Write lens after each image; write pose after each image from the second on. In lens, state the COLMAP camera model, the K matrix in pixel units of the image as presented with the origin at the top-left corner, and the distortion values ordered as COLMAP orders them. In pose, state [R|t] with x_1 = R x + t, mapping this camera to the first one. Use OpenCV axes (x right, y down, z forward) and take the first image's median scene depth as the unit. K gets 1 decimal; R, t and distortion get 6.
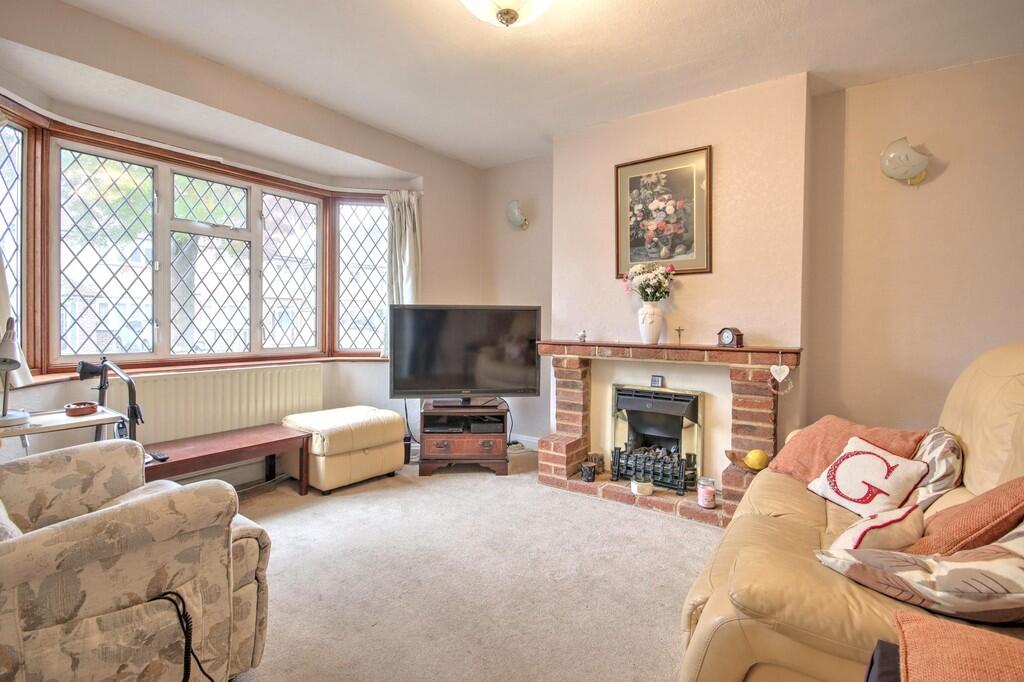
lens RADIAL K [[500.2, 0, 510.7], [0, 500.2, 302.0], [0, 0, 1]] dist [0.001826, -0.007918]
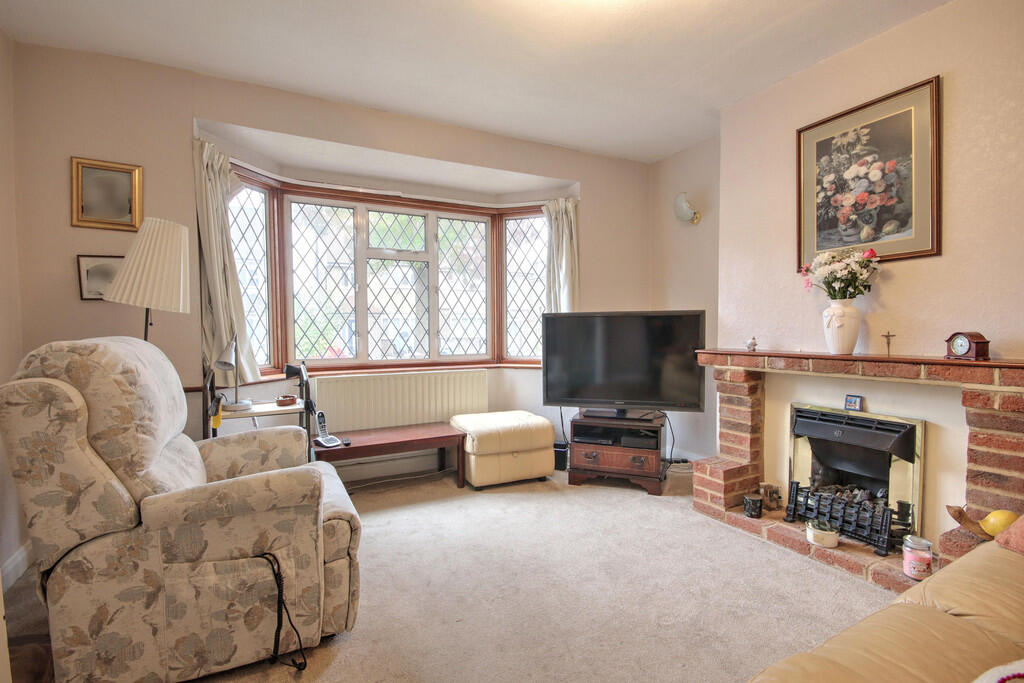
lens RADIAL K [[490.0, 0, 514.7], [0, 490.0, 326.1], [0, 0, 1]] dist [-0.000082, -0.000577]
pose [[0.886141, -0.018281, -0.463055, 0.184831], [0.033927, 0.999099, 0.025483, 0.004216], [0.462172, -0.038292, 0.885963, 0.098479]]
